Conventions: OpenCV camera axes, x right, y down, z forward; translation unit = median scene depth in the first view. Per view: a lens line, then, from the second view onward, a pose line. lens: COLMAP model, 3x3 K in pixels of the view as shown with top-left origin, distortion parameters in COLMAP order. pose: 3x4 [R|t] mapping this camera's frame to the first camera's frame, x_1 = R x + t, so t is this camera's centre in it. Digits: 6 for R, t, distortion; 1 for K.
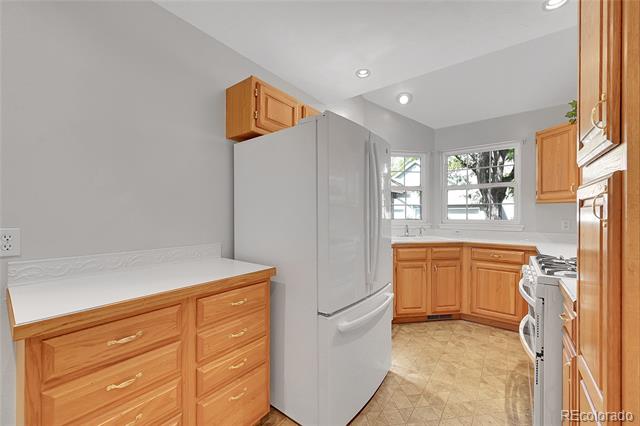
lens RADIAL K [[253.8, 0, 320.9], [0, 253.8, 214.4], [0, 0, 1]] dist [-0.001694, 0.000039]
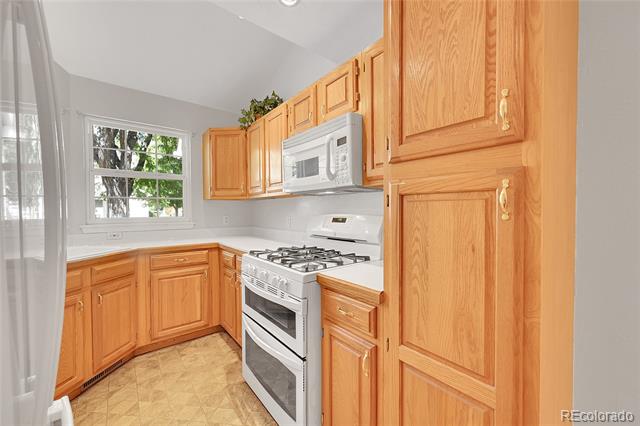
lens RADIAL K [[253.8, 0, 322.2], [0, 253.8, 213.6], [0, 0, 1]] dist [-0.001694, 0.000039]
pose [[0.237463, -0.015764, 0.971269, -0.016276], [0.004345, 0.999876, 0.015166, -0.000782], [-0.971387, 0.000619, 0.237502, 0.342402]]
